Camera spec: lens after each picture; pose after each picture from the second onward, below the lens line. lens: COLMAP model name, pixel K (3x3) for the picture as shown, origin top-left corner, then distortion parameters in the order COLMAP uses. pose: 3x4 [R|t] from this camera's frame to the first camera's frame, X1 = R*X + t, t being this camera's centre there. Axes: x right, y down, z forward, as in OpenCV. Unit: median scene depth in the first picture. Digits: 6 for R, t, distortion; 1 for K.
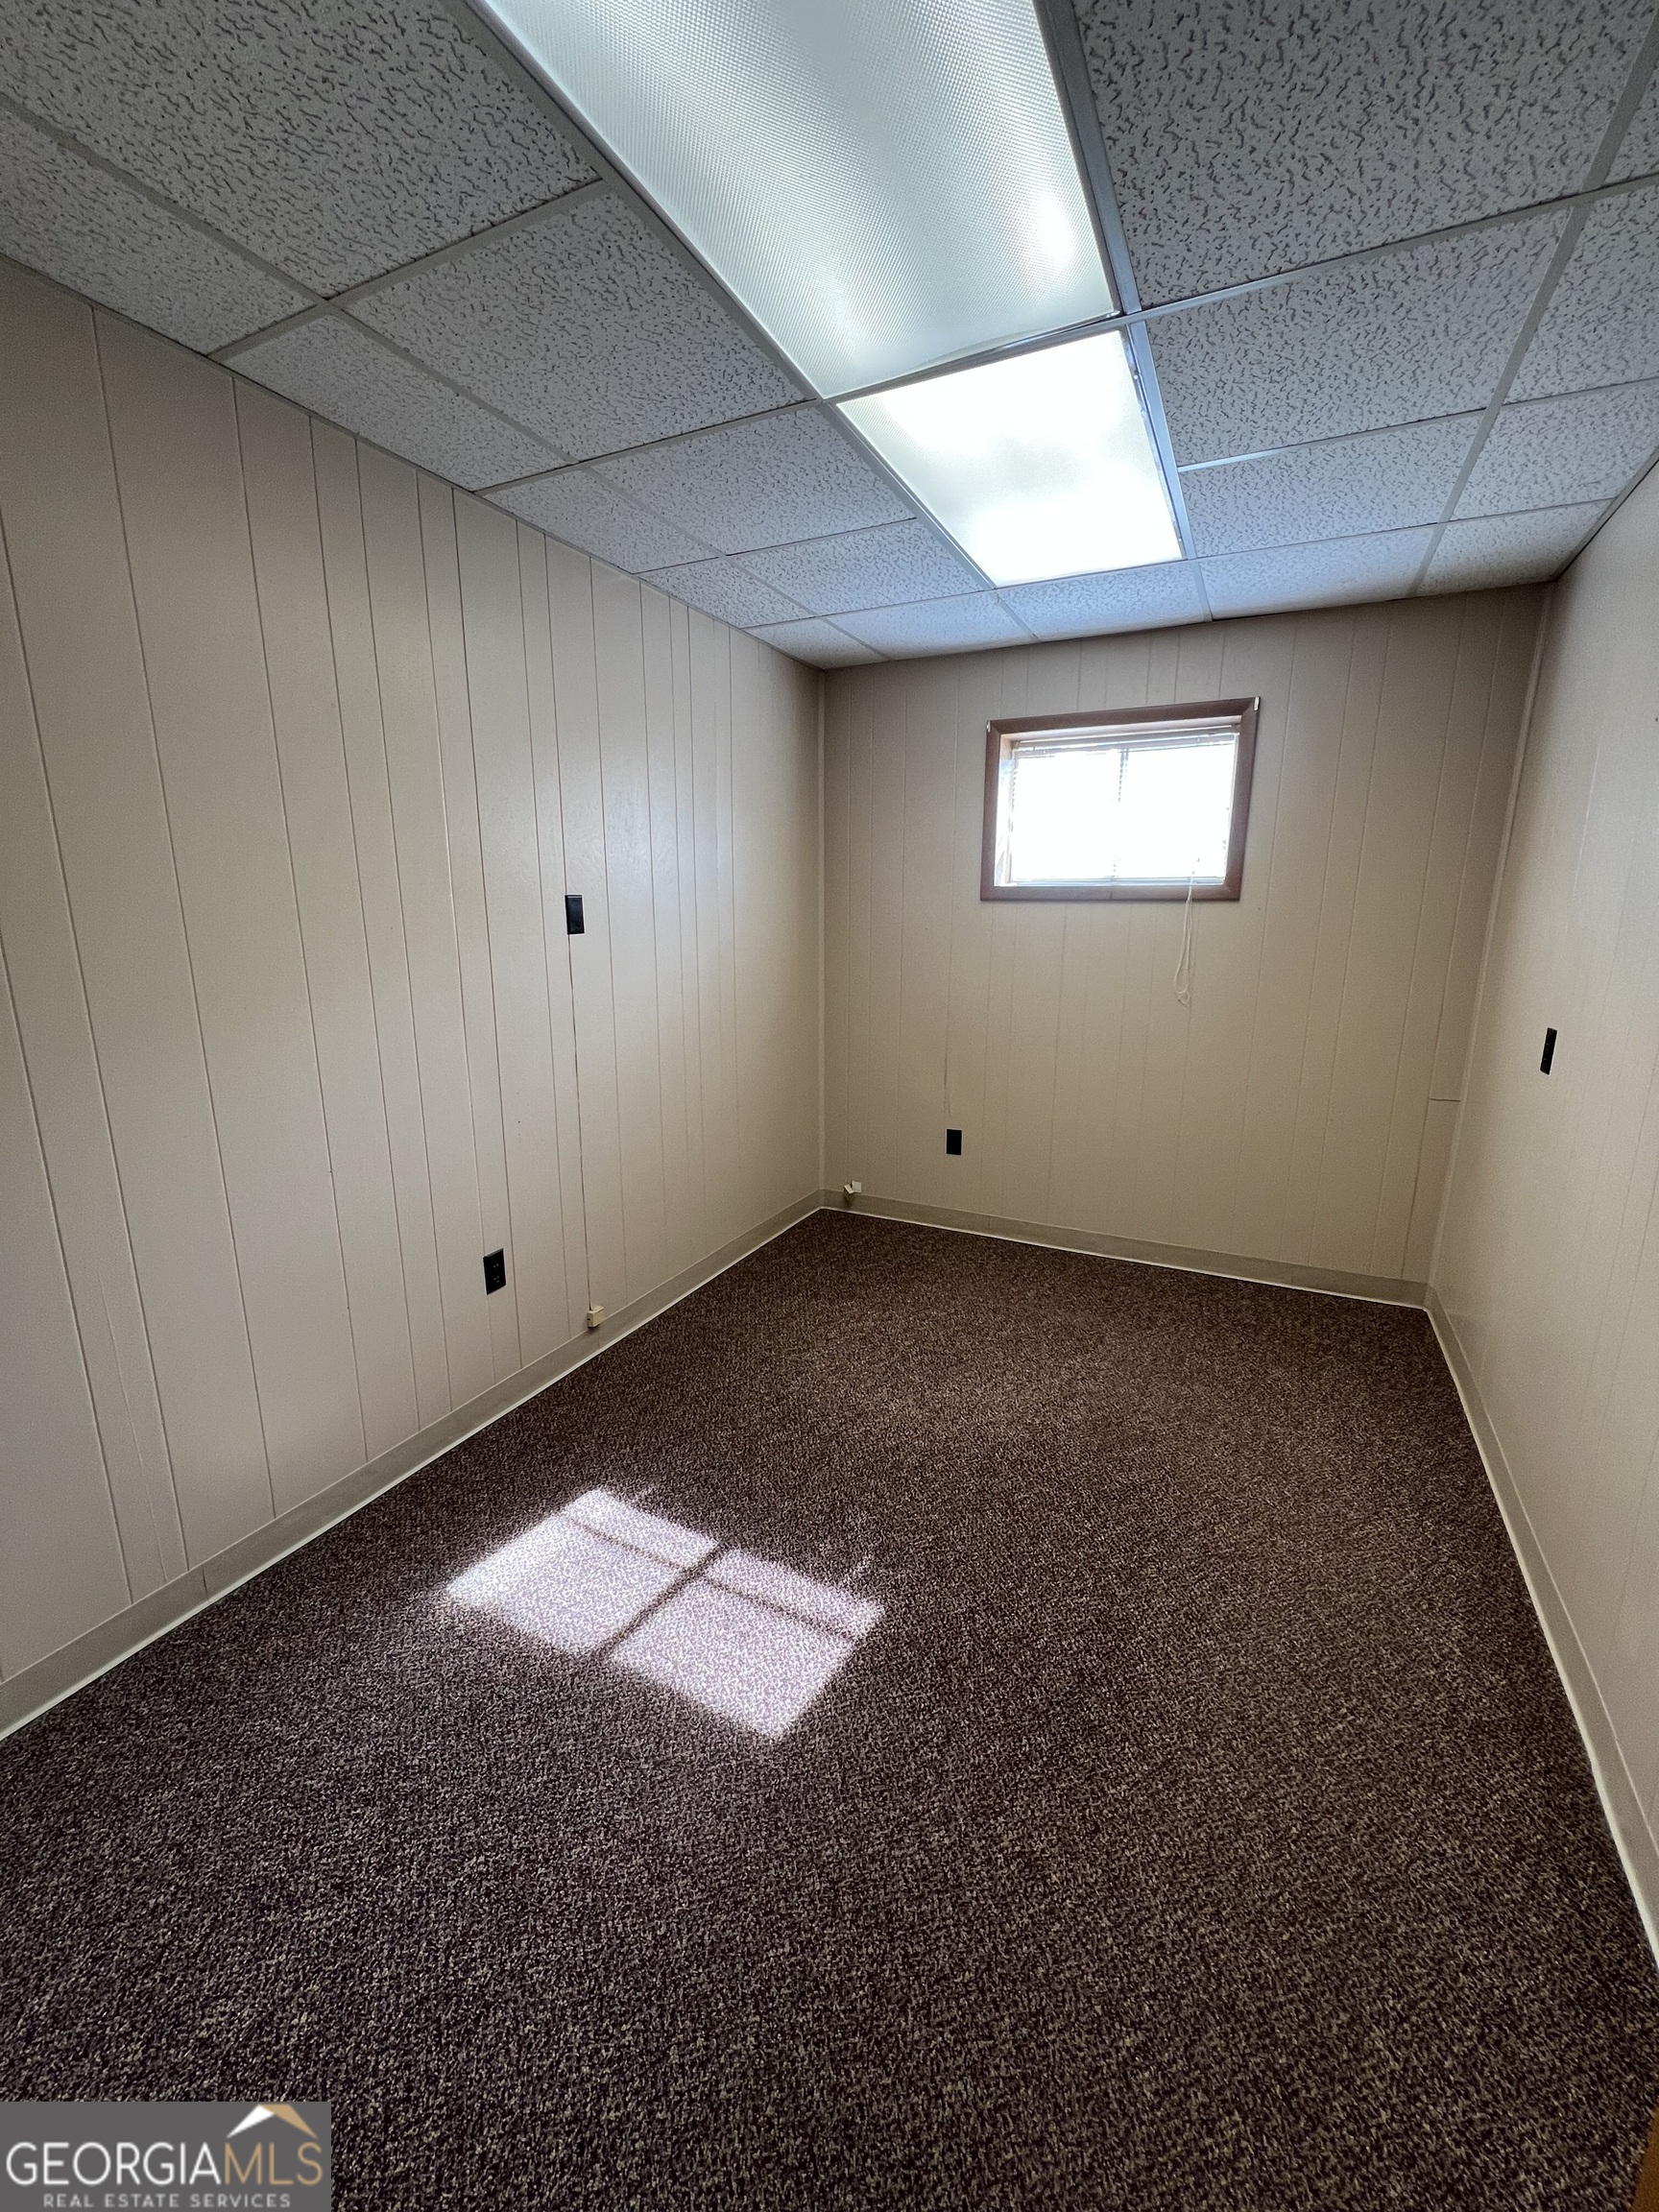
lens RADIAL K [[881.2, 0, 838.0], [0, 881.2, 1100.6], [0, 0, 1]] dist [-0.000087, -0.000005]
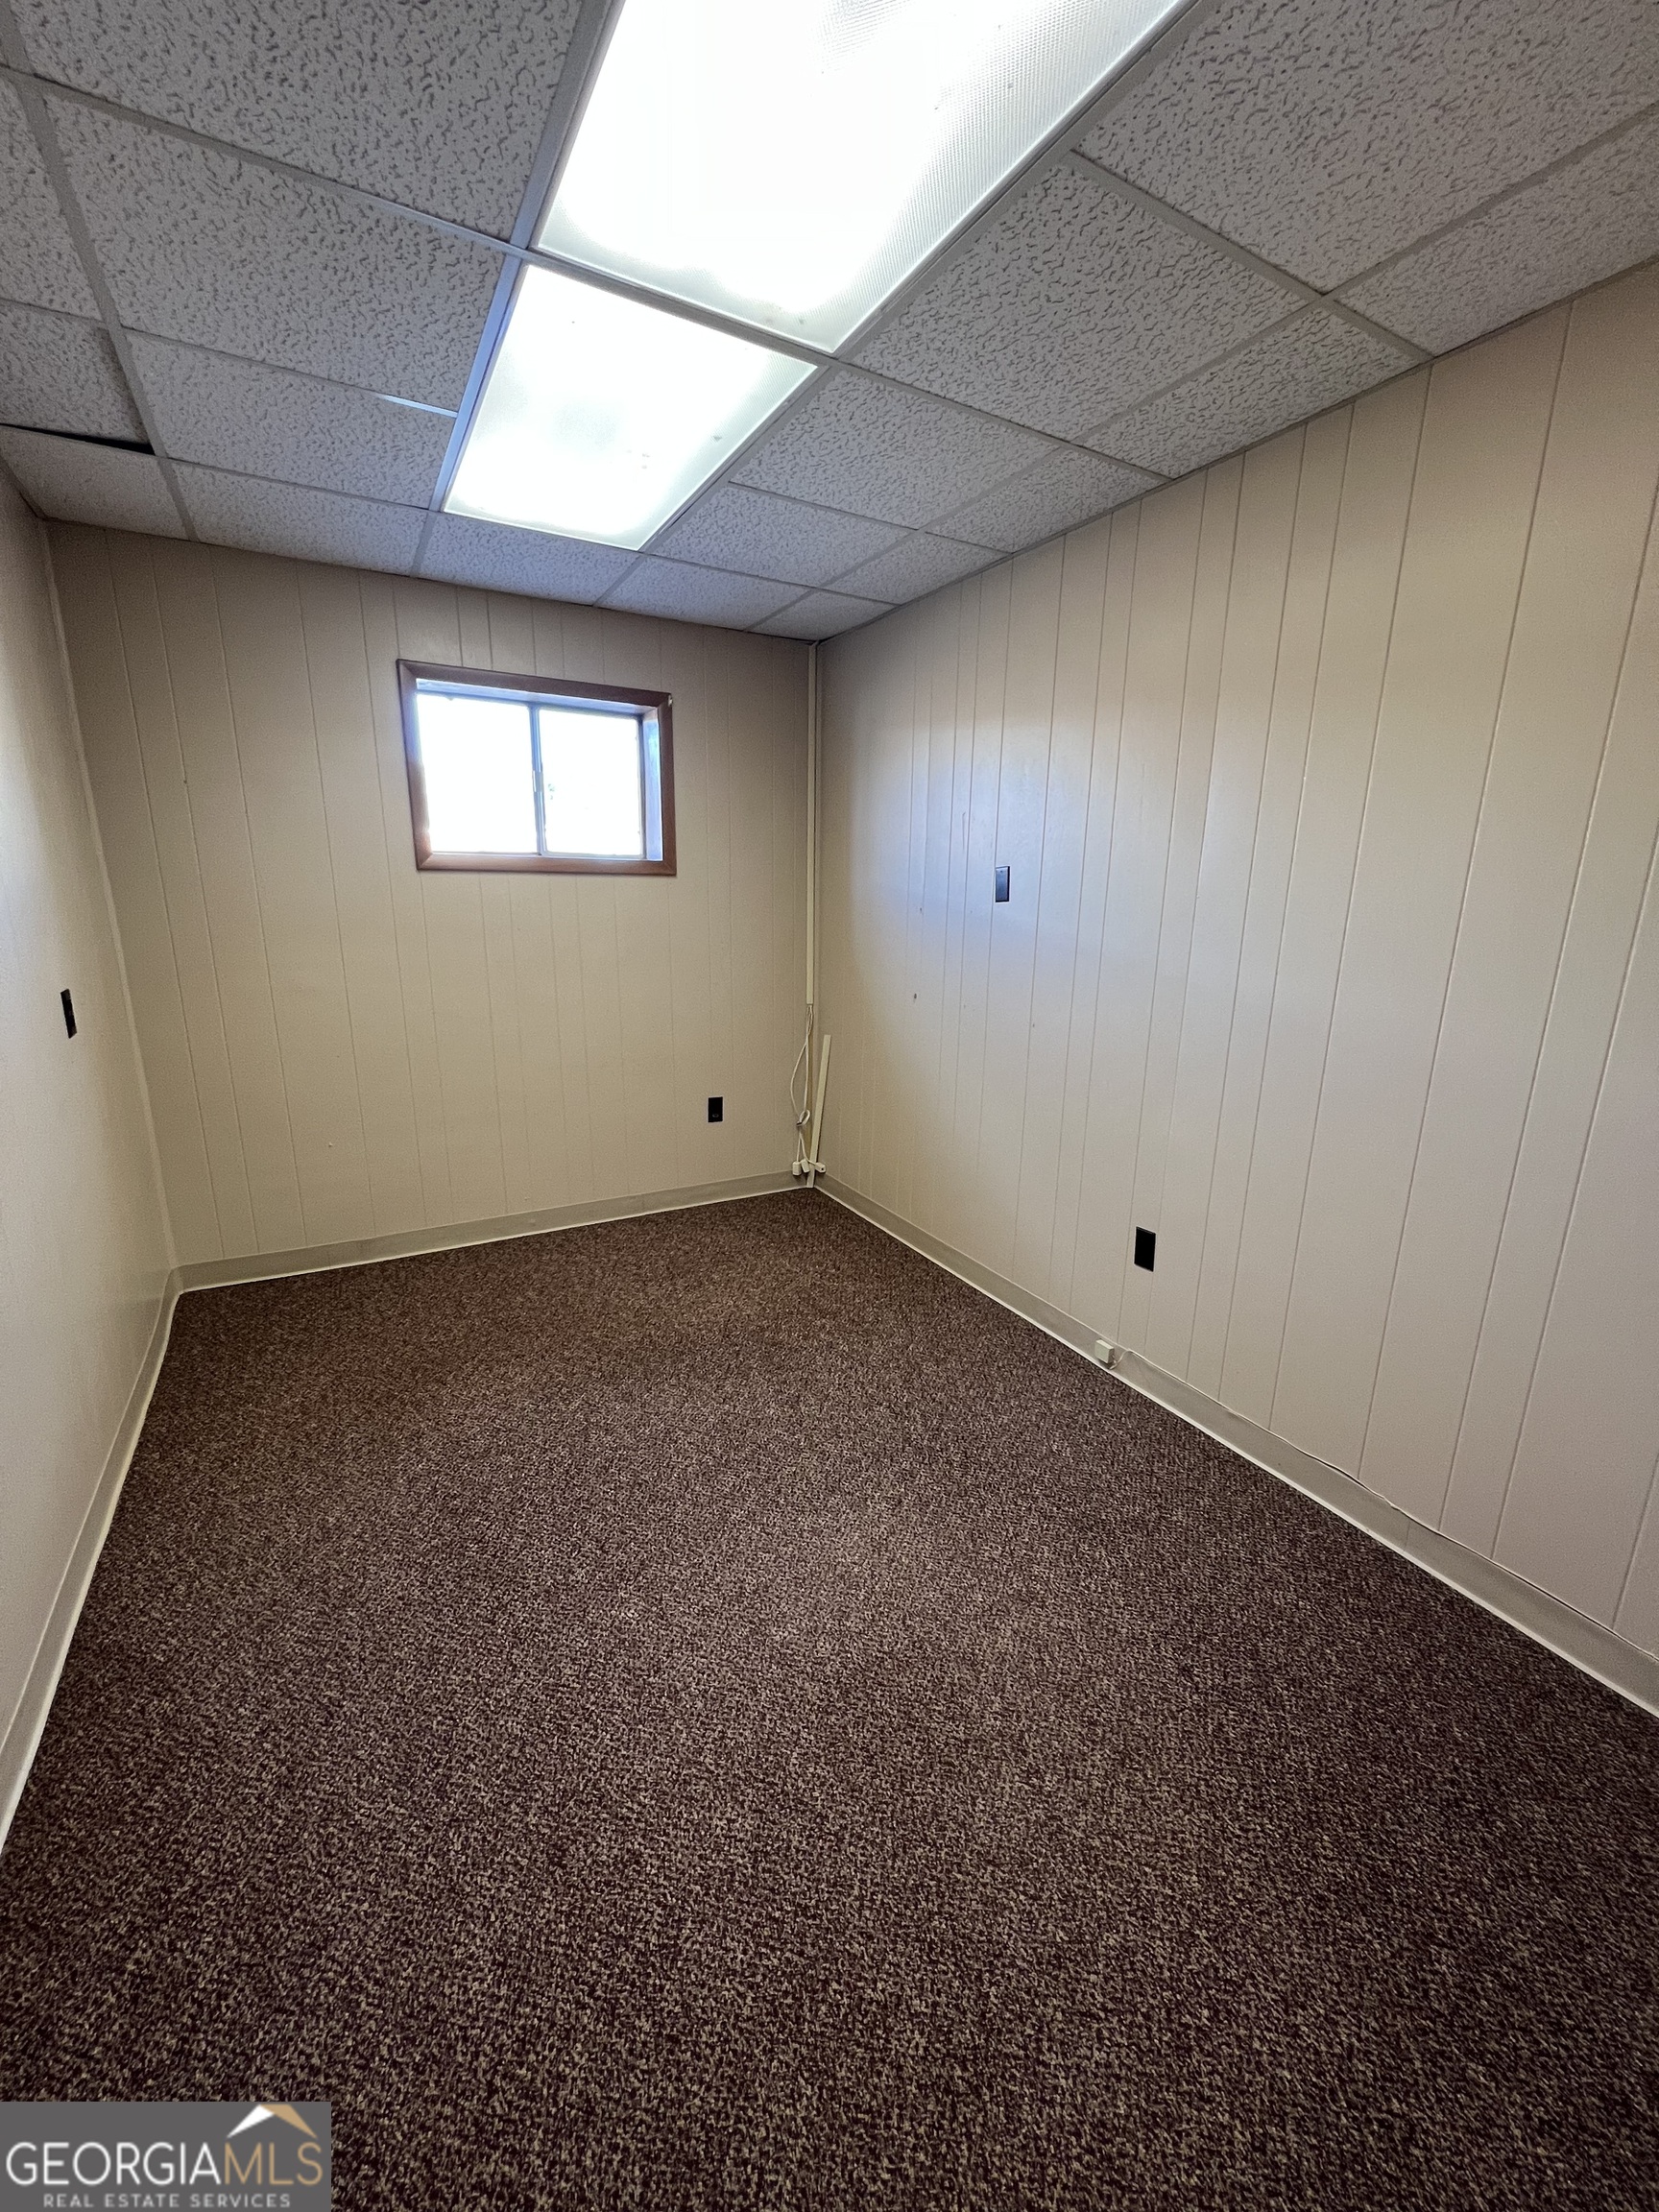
lens RADIAL K [[881.2, 0, 841.0], [0, 881.2, 1123.3], [0, 0, 1]] dist [-0.000087, -0.000005]
pose [[0.559659, -0.211359, 0.801317, -0.353975], [0.166042, 0.975922, 0.141446, -0.036667], [-0.811919, 0.053891, 0.581277, 0.166280]]
